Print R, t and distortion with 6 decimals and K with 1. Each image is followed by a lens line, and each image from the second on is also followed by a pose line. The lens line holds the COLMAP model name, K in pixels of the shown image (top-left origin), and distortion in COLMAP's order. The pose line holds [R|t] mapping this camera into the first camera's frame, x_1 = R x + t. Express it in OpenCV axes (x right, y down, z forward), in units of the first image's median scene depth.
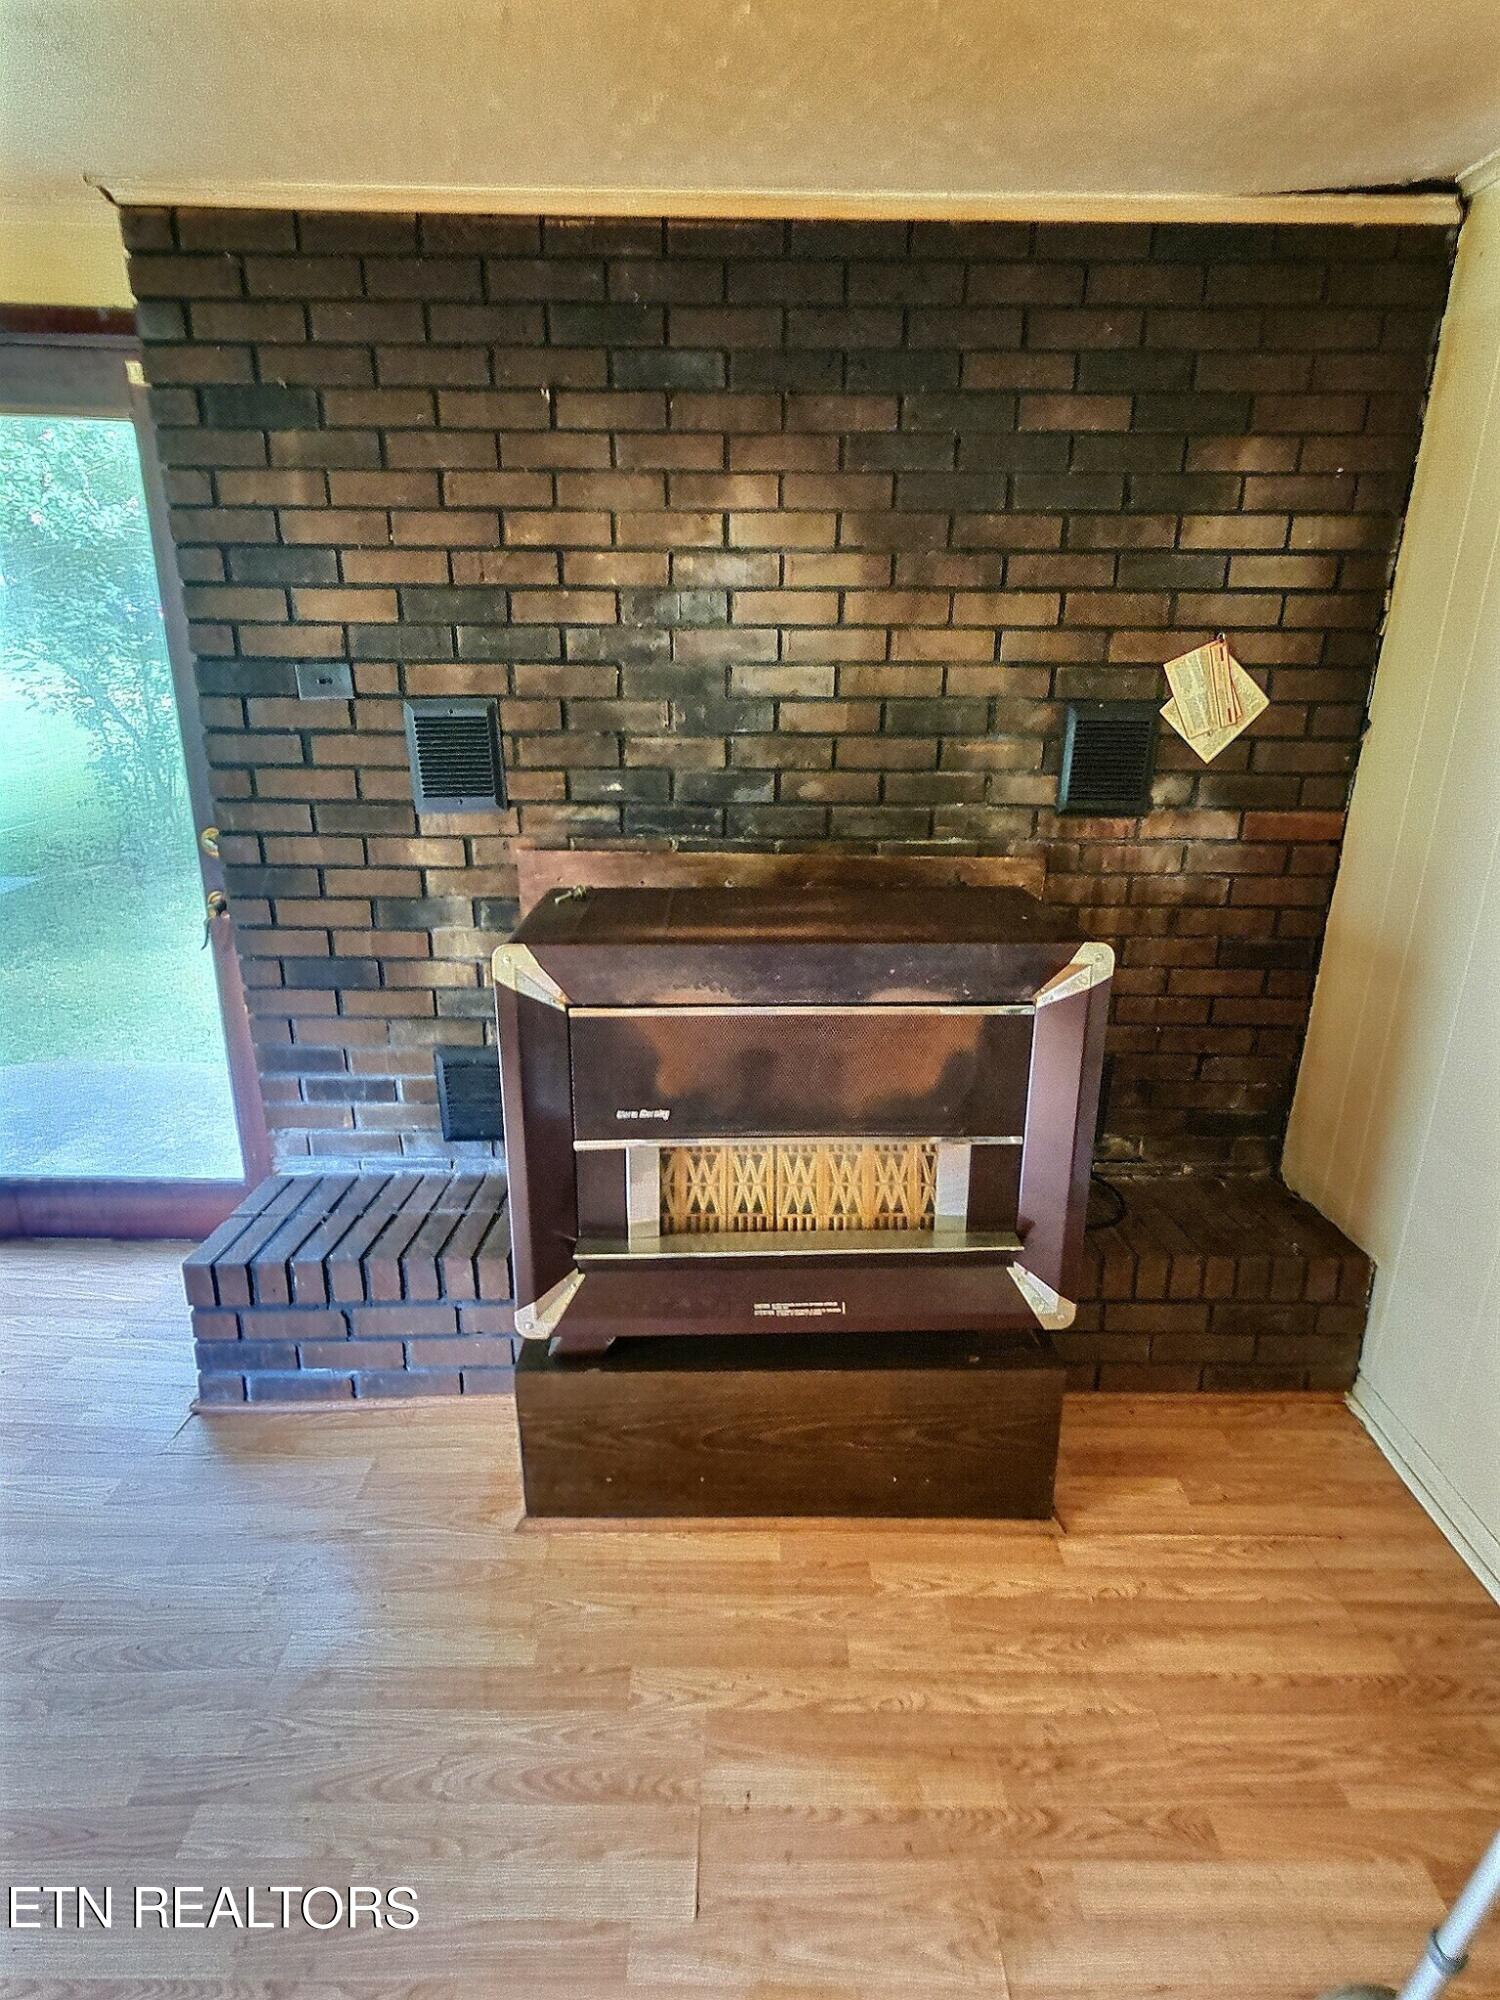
lens RADIAL K [[1085.5, 0, 749.9], [0, 1085.5, 1004.3], [0, 0, 1]] dist [0.006701, -0.002292]
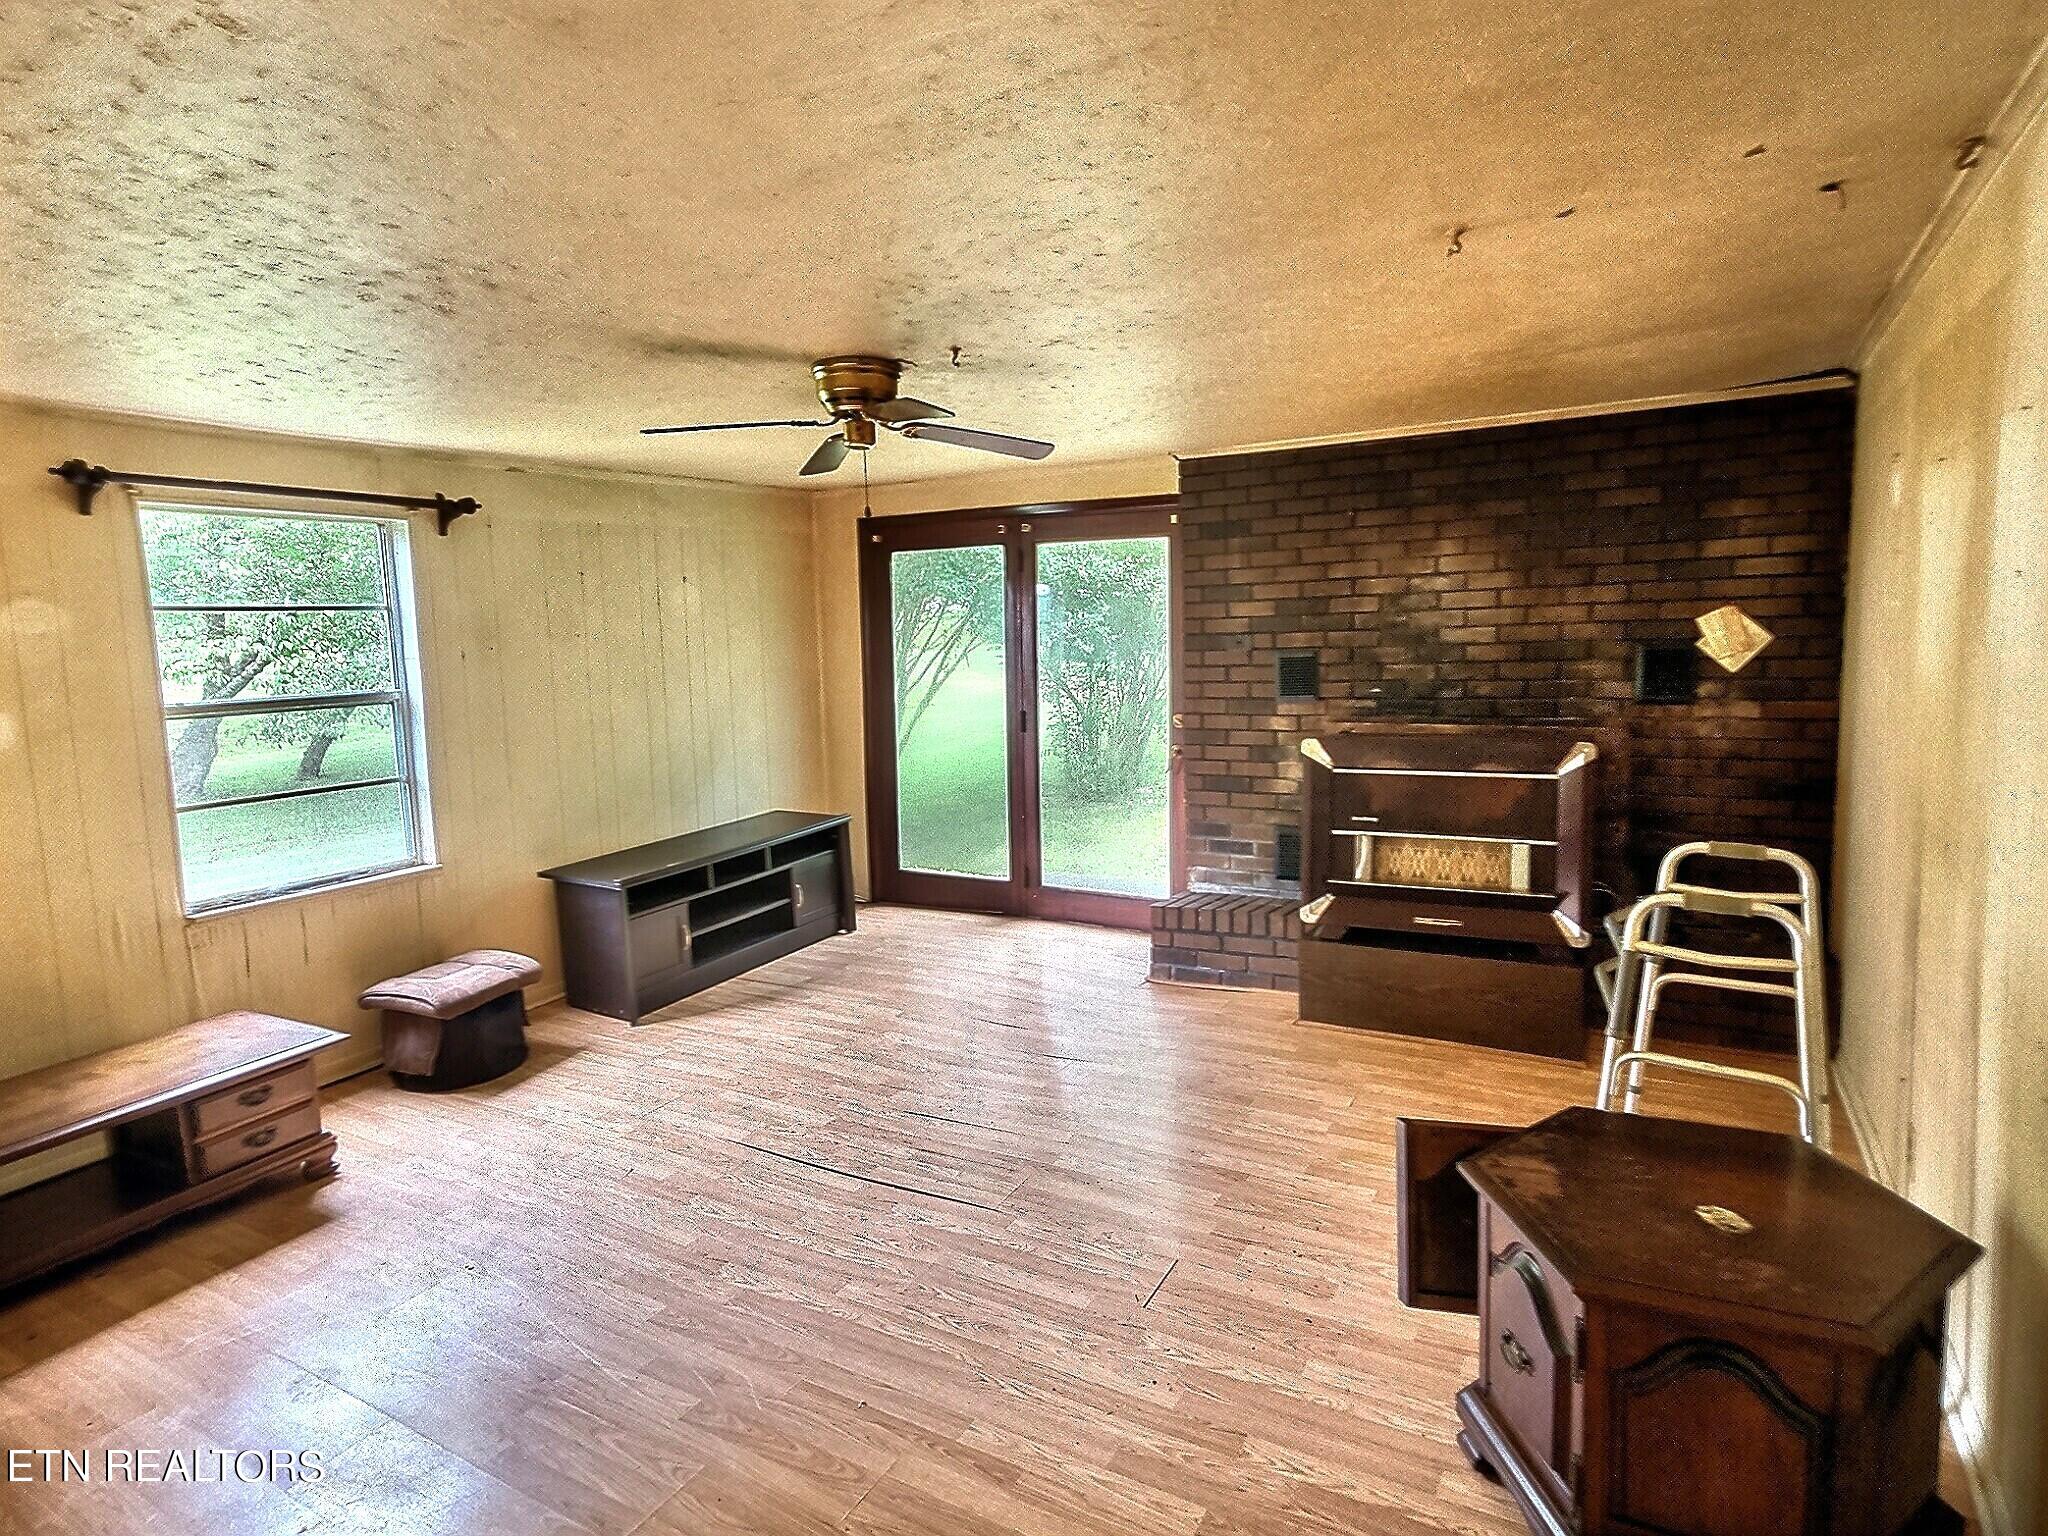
lens RADIAL K [[1111.6, 0, 1021.1], [0, 1111.6, 762.5], [0, 0, 1]] dist [0.006701, -0.002292]
pose [[0.869055, 0.021808, -0.494234, 0.327979], [-0.125928, 0.975872, -0.178371, 0.382444], [0.478419, 0.217252, 0.850833, -1.031788]]
